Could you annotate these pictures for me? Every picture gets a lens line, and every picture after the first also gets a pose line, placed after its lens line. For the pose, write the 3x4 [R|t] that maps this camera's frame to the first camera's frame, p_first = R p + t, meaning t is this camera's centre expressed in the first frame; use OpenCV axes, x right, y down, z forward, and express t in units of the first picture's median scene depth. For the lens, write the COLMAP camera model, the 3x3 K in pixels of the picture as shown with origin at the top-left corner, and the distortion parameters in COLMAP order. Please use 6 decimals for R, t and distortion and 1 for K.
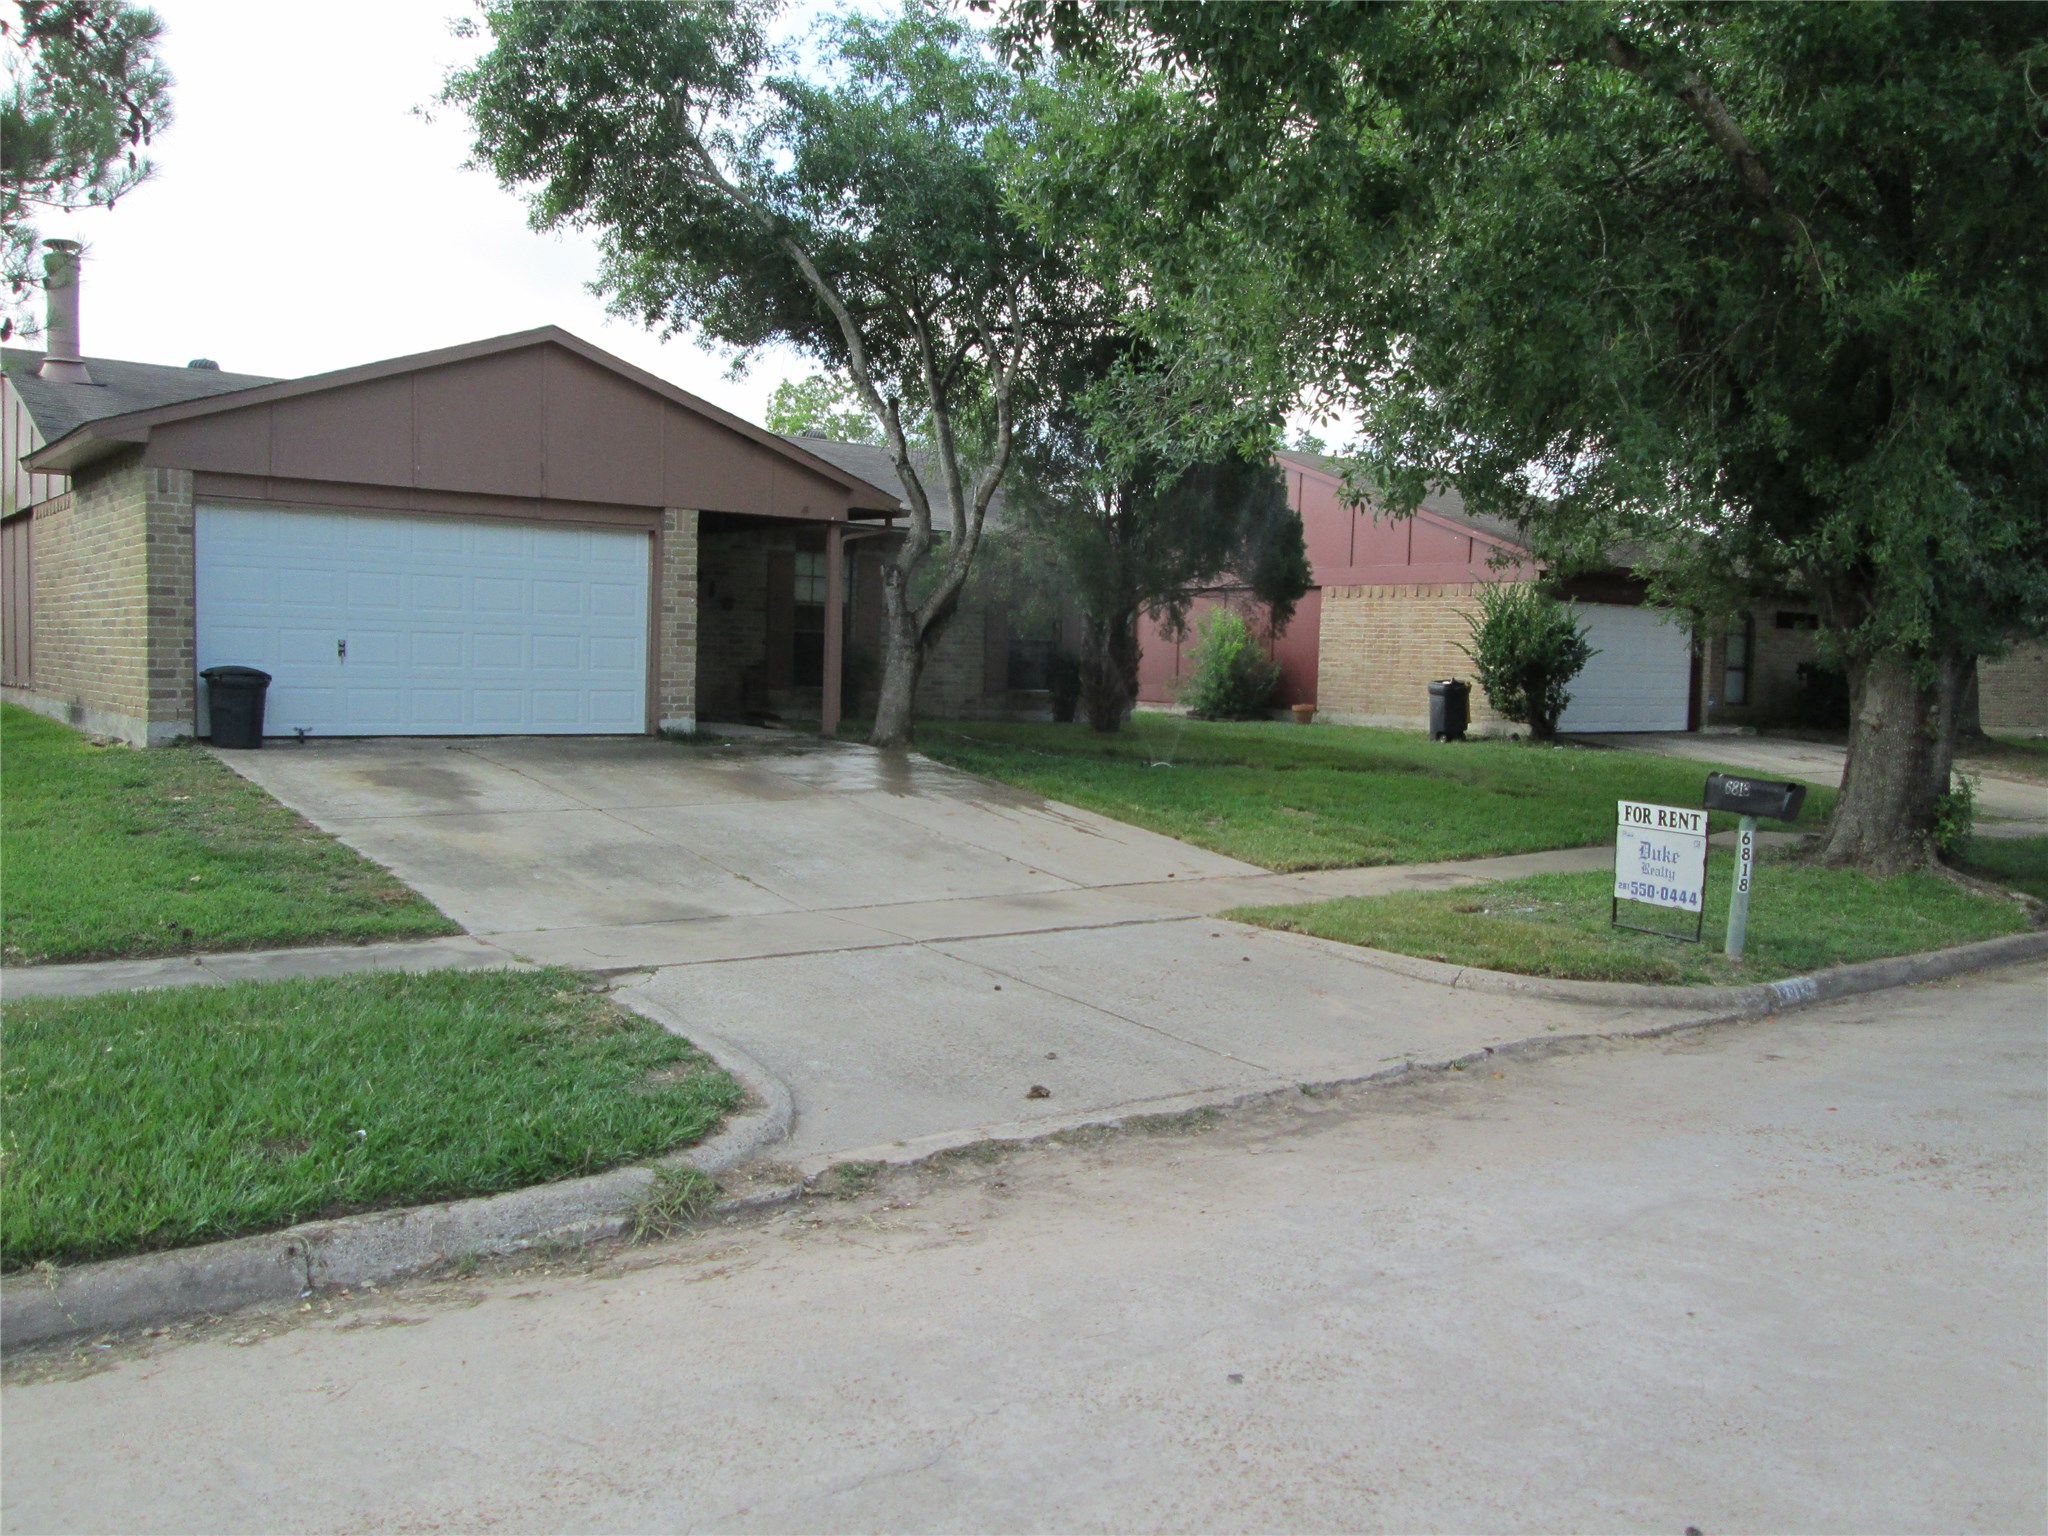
lens RADIAL K [[1713.1, 0, 1023.2], [0, 1713.1, 769.7], [0, 0, 1]] dist [-0.030992, 0.004590]
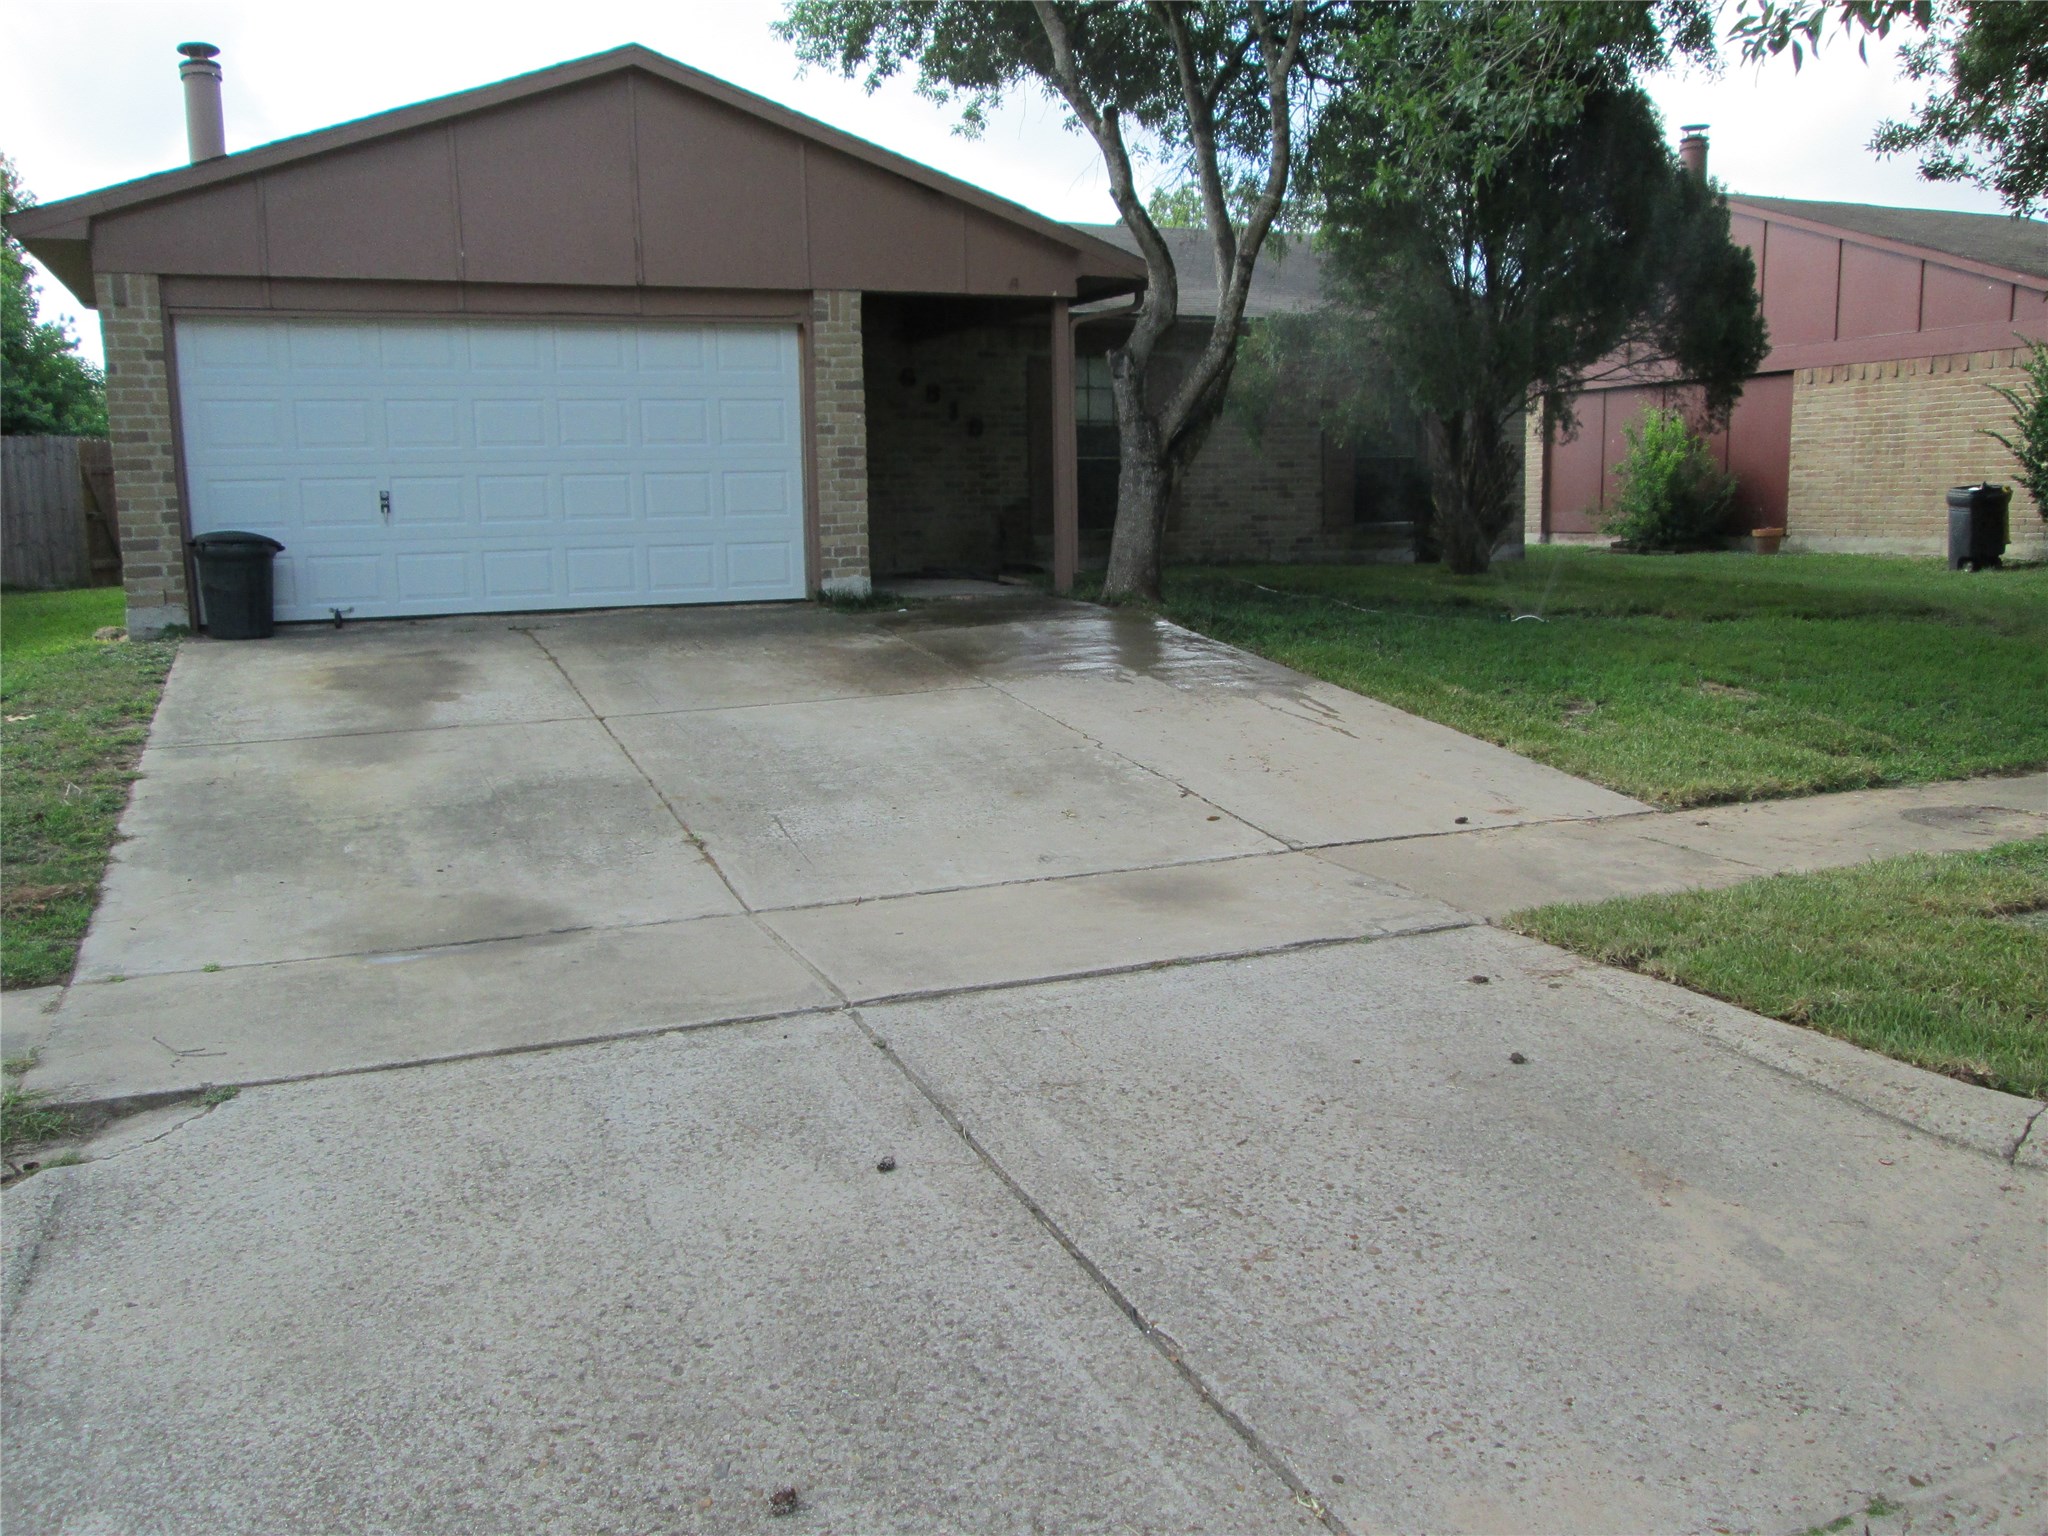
lens RADIAL K [[1713.1, 0, 1026.3], [0, 1713.1, 771.1], [0, 0, 1]] dist [-0.030992, 0.004590]
pose [[0.965763, -0.007040, -0.259332, 0.067899], [0.029657, 0.996074, 0.083405, -0.005503], [0.257727, -0.088240, 0.962180, 0.292426]]
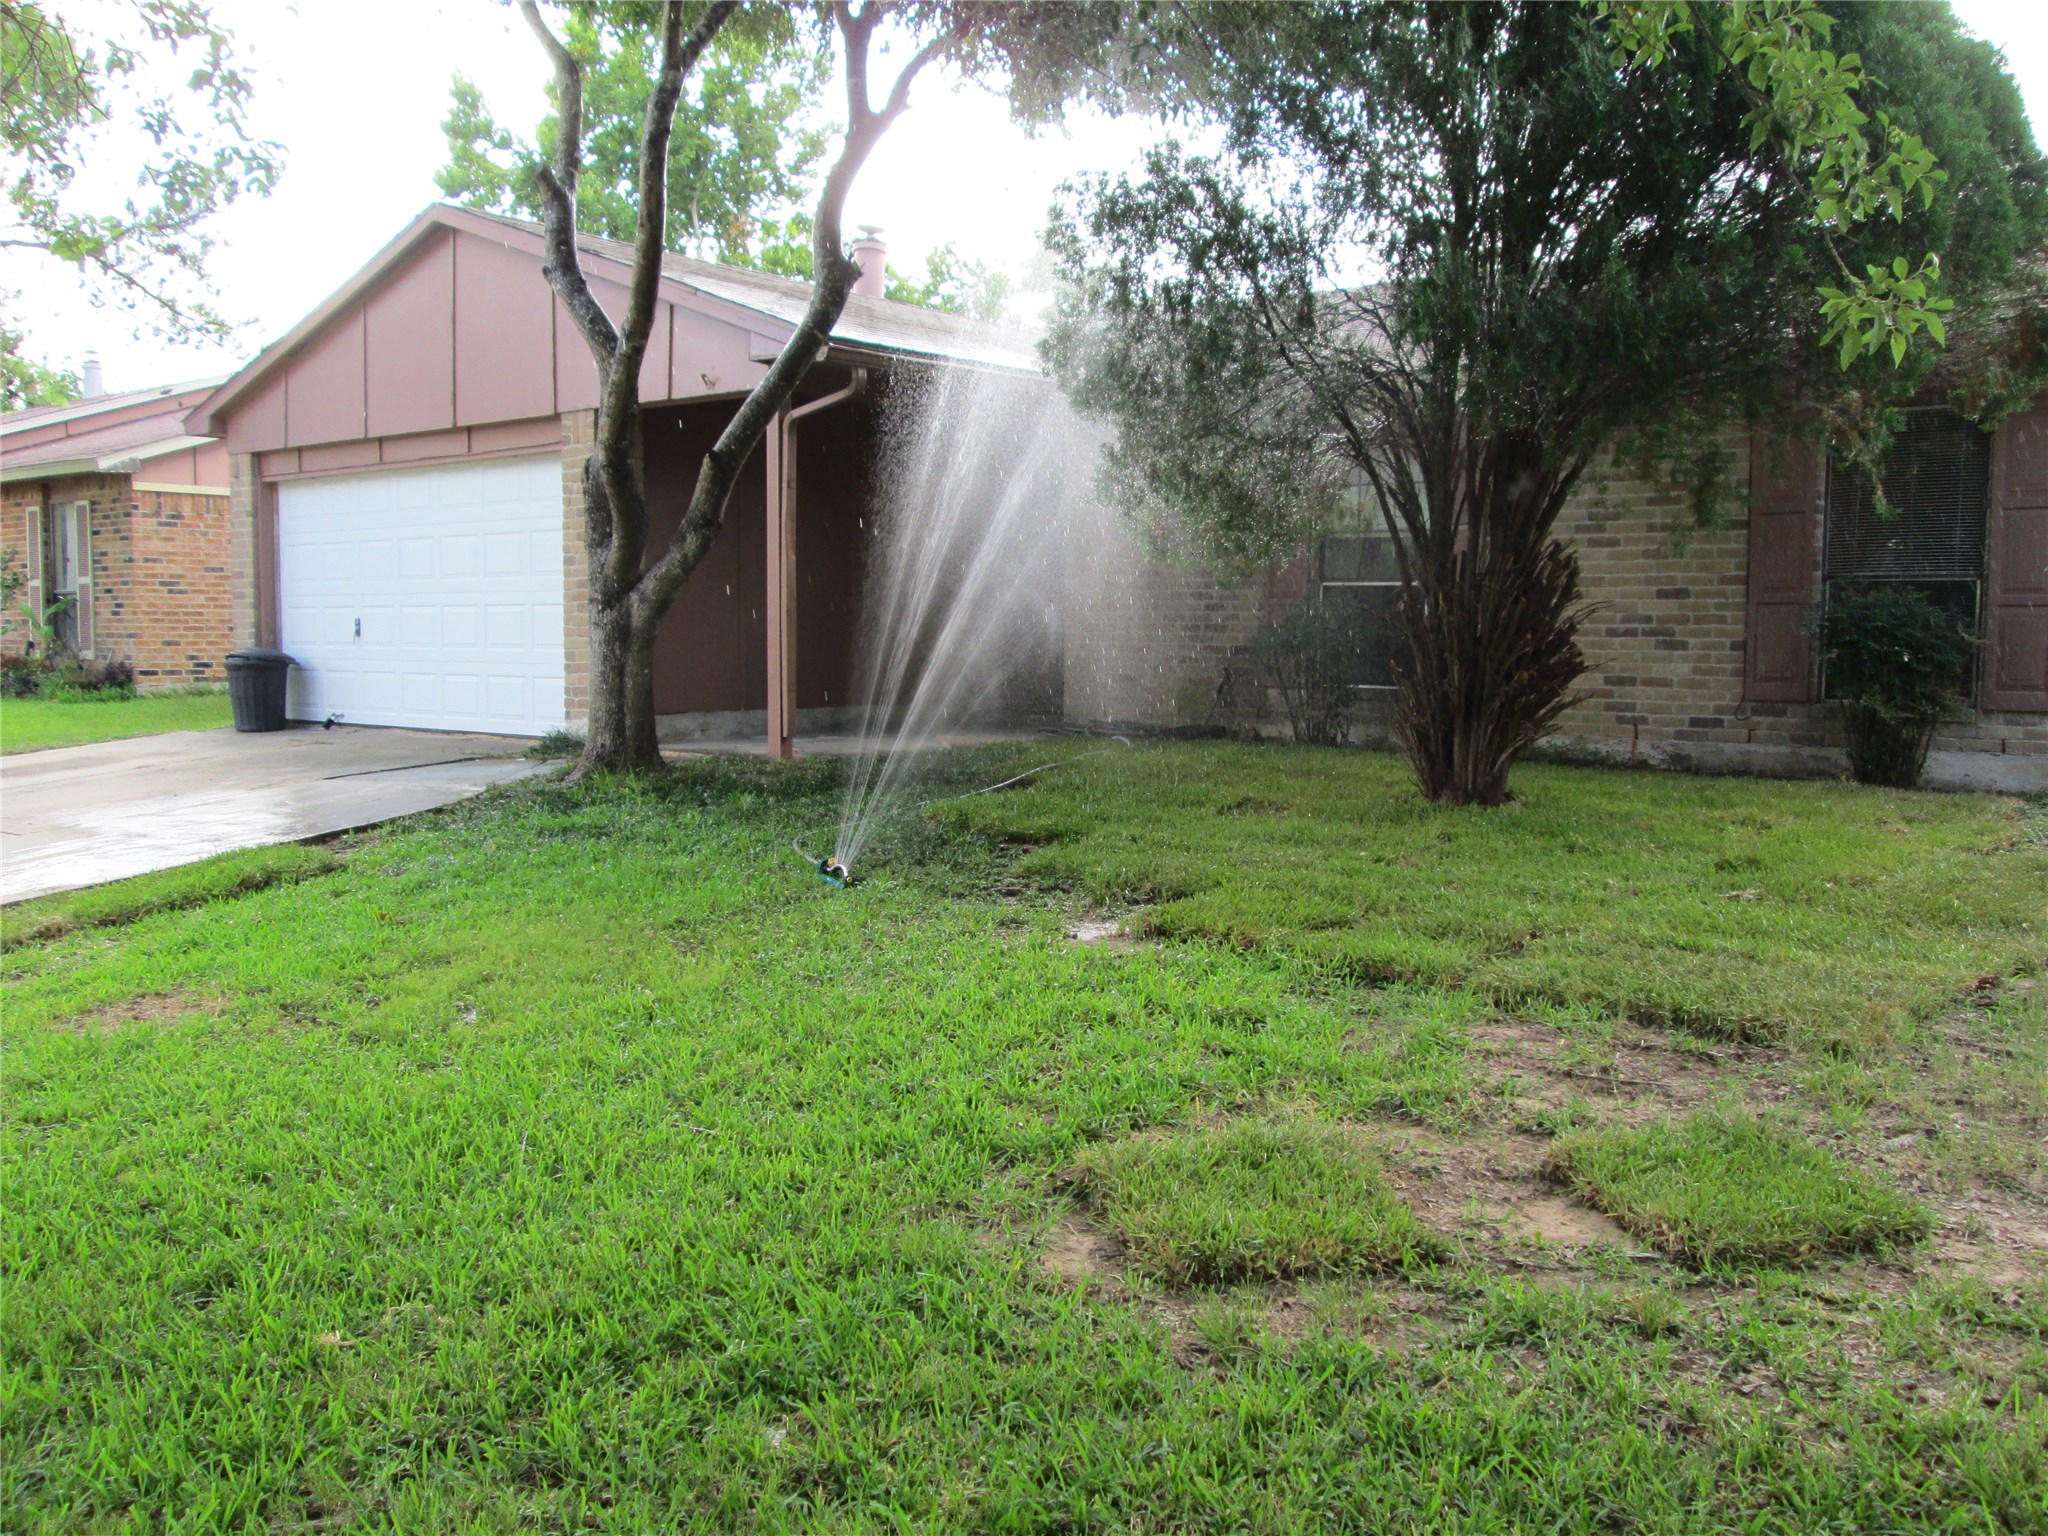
lens RADIAL K [[1713.1, 0, 1023.8], [0, 1713.1, 766.6], [0, 0, 1]] dist [-0.030992, 0.004590]
pose [[0.240625, 0.056823, -0.968953, 0.512848], [-0.060551, 0.997219, 0.043444, -0.052438], [0.968728, 0.048217, 0.243396, 1.011327]]
